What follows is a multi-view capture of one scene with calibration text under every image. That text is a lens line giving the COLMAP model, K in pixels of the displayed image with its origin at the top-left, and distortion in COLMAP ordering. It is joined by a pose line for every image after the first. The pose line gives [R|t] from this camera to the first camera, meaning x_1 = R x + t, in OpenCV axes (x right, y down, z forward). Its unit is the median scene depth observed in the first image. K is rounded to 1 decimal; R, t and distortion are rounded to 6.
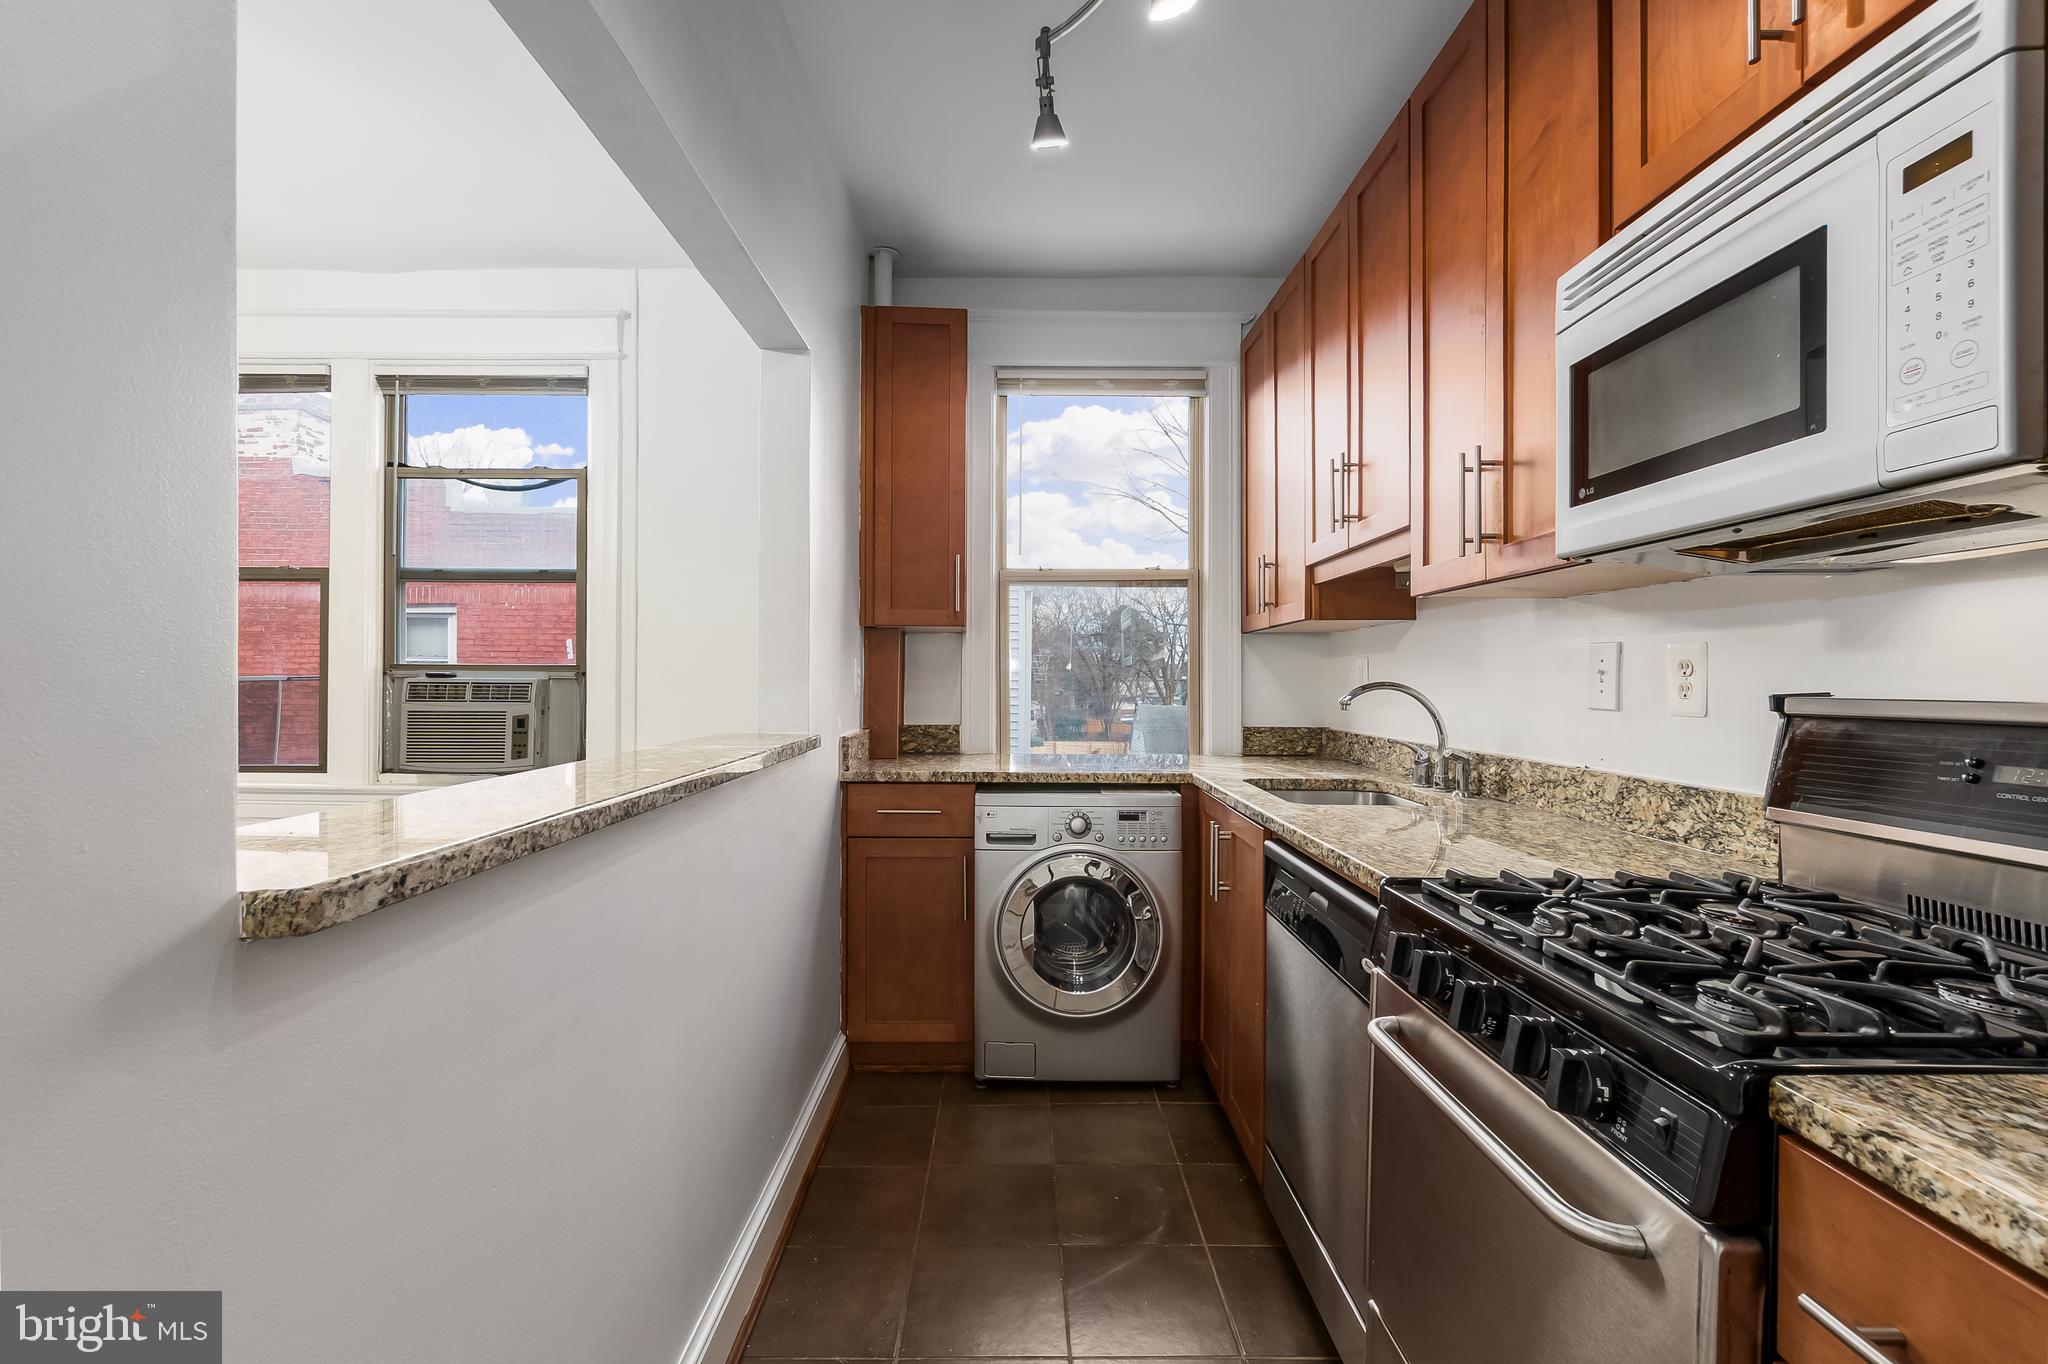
lens RADIAL K [[884.7, 0, 1017.0], [0, 884.7, 676.9], [0, 0, 1]] dist [-0.002066, 0.000495]
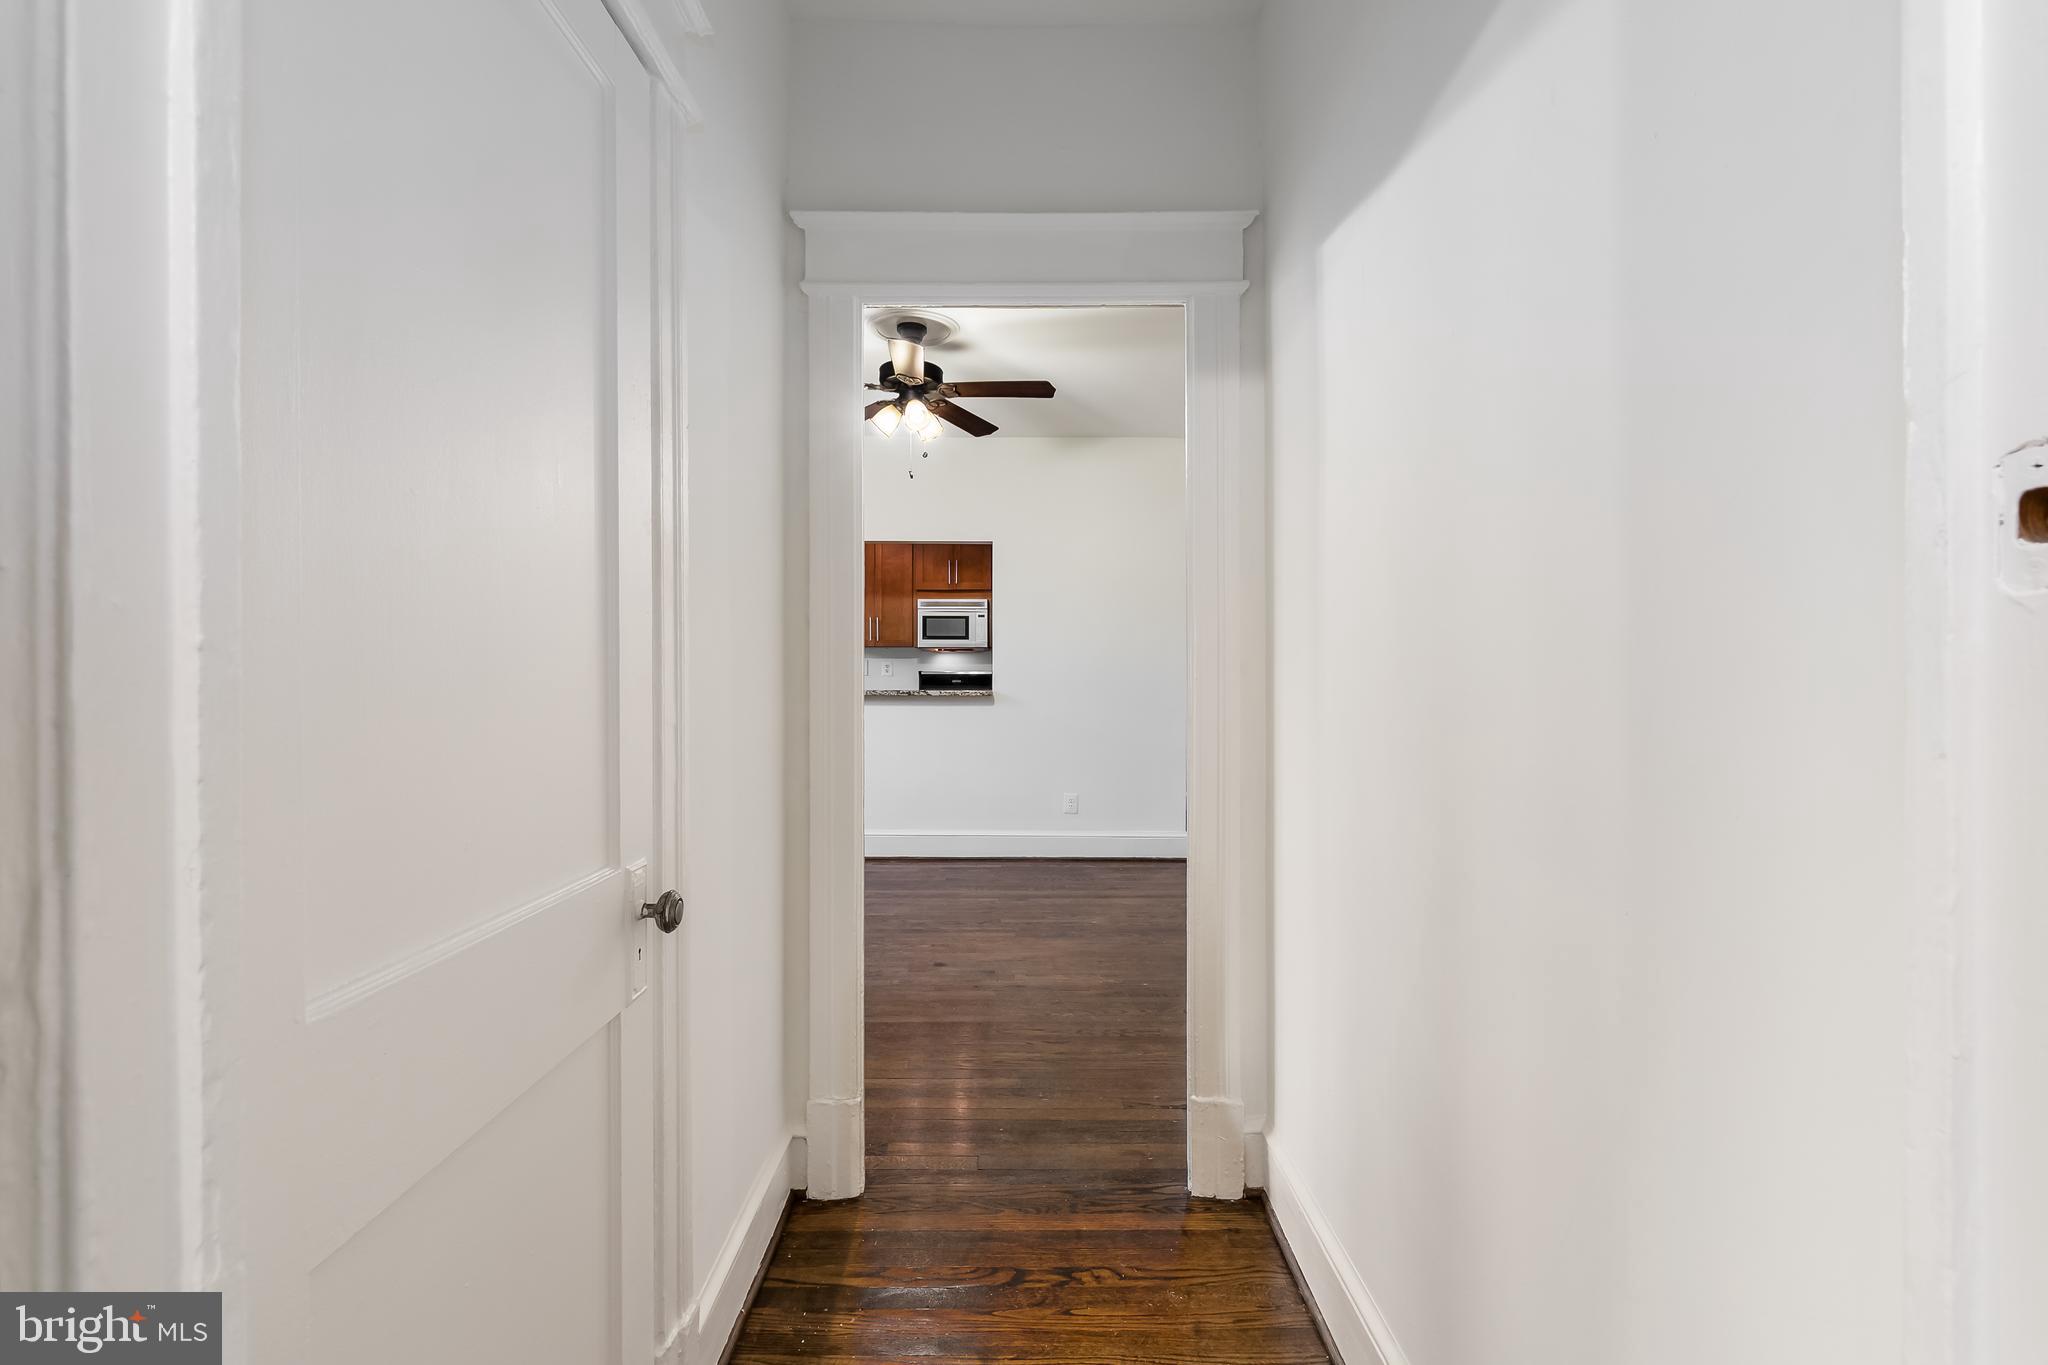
lens RADIAL K [[884.7, 0, 1017.0], [0, 884.7, 677.4], [0, 0, 1]] dist [-0.002066, 0.000495]
pose [[0.000028, -0.009391, 0.999956, -1.973743], [-0.004602, 0.999945, 0.009391, 0.001012], [-0.999989, -0.004603, -0.000015, 0.134934]]
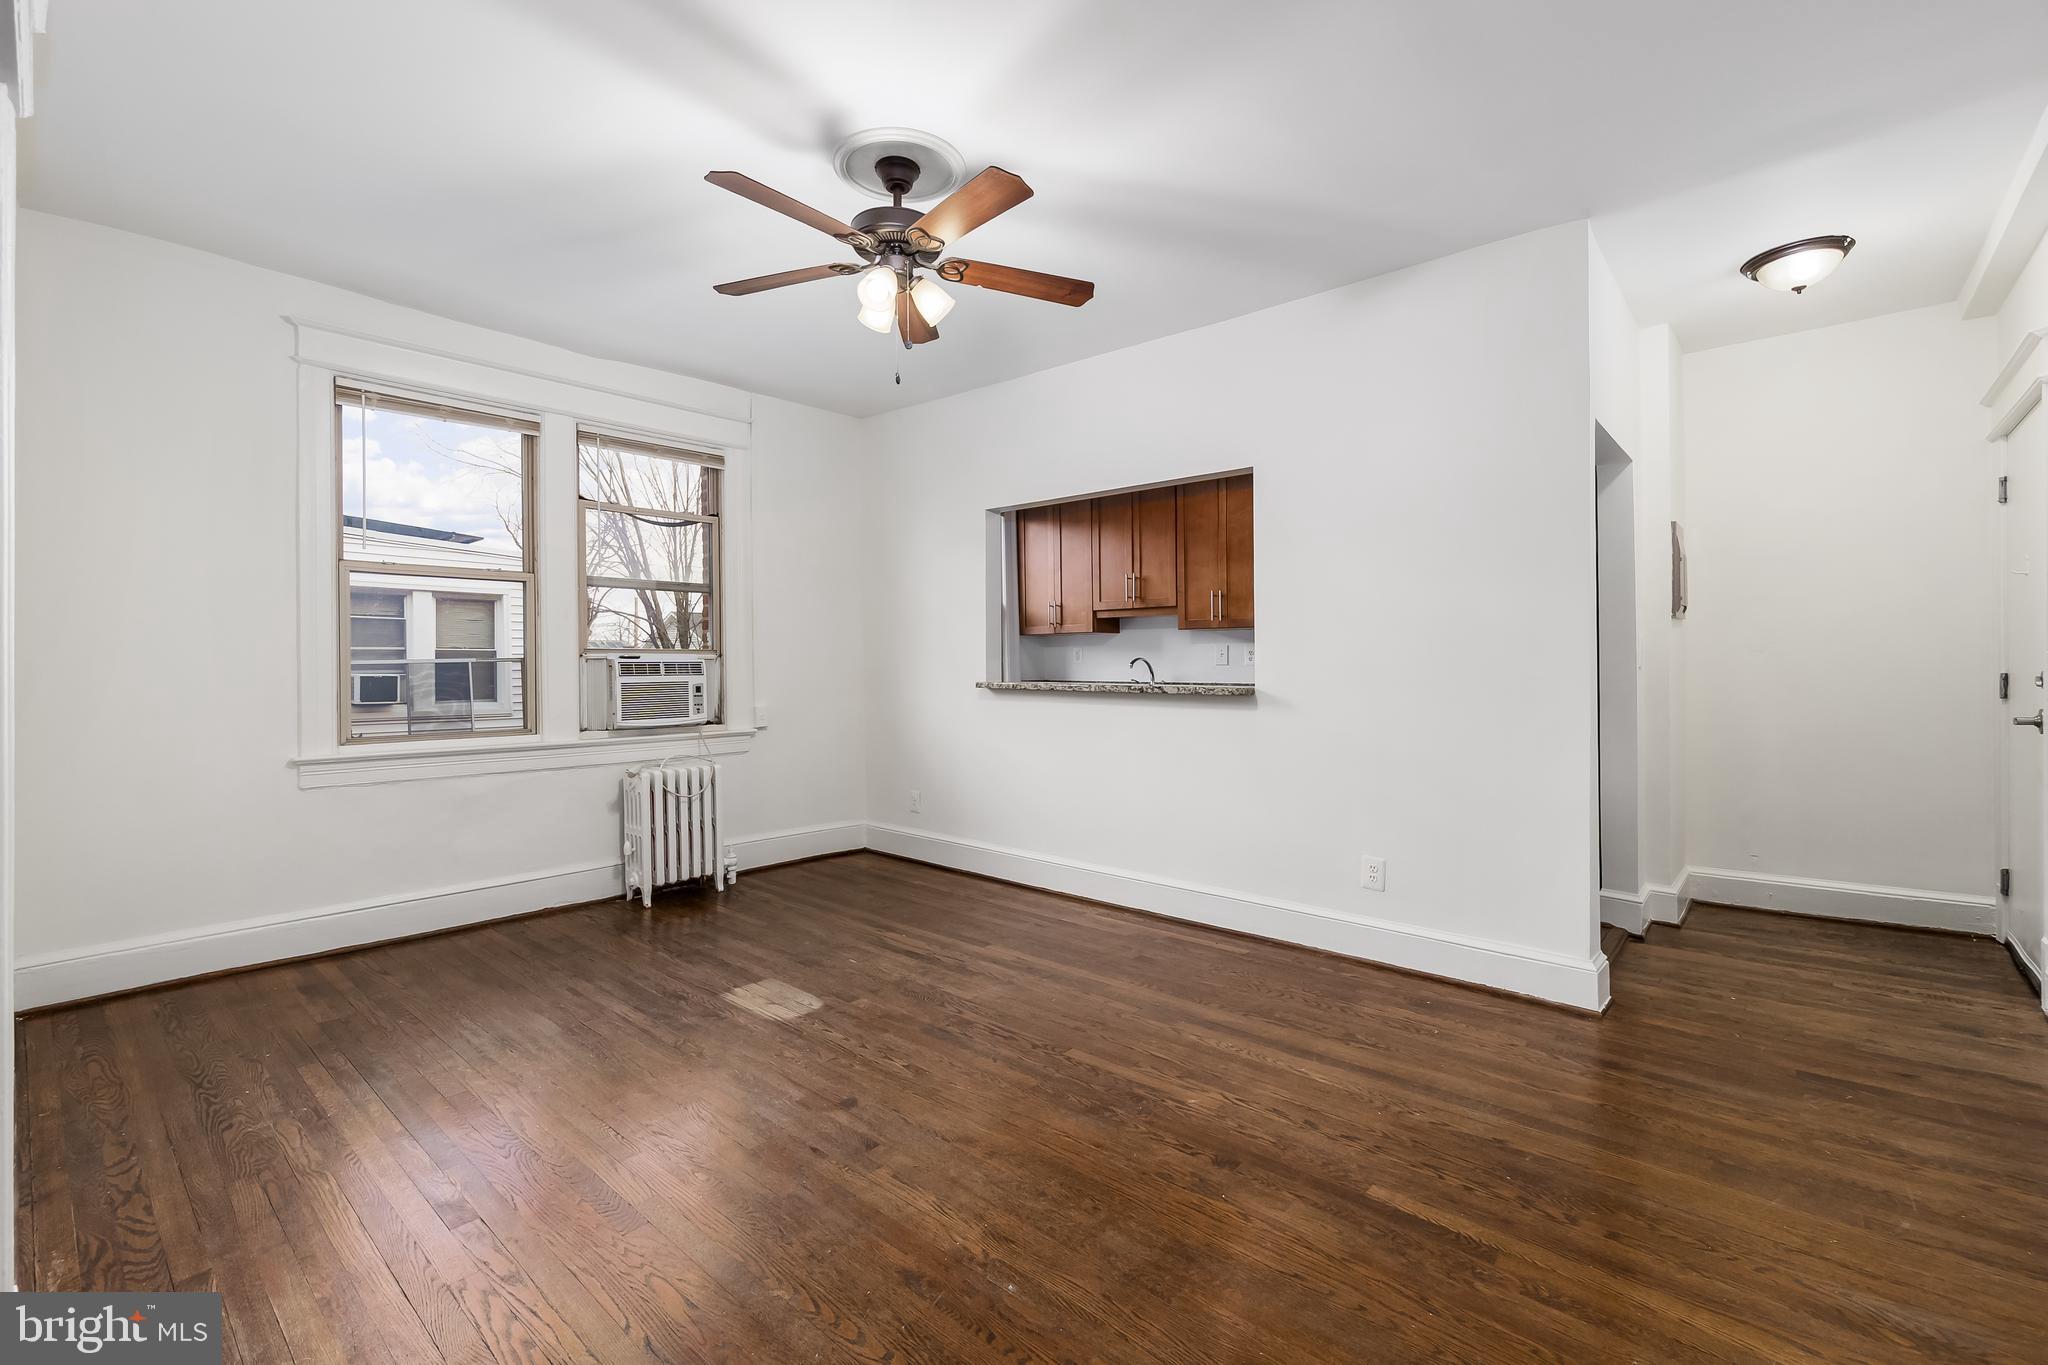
lens RADIAL K [[884.7, 0, 1017.0], [0, 884.7, 677.4], [0, 0, 1]] dist [-0.002066, 0.000495]
pose [[0.665334, -0.020556, 0.746263, -1.304436], [0.003647, 0.999698, 0.024285, -0.001220], [-0.746537, -0.013436, 0.665208, -0.371280]]
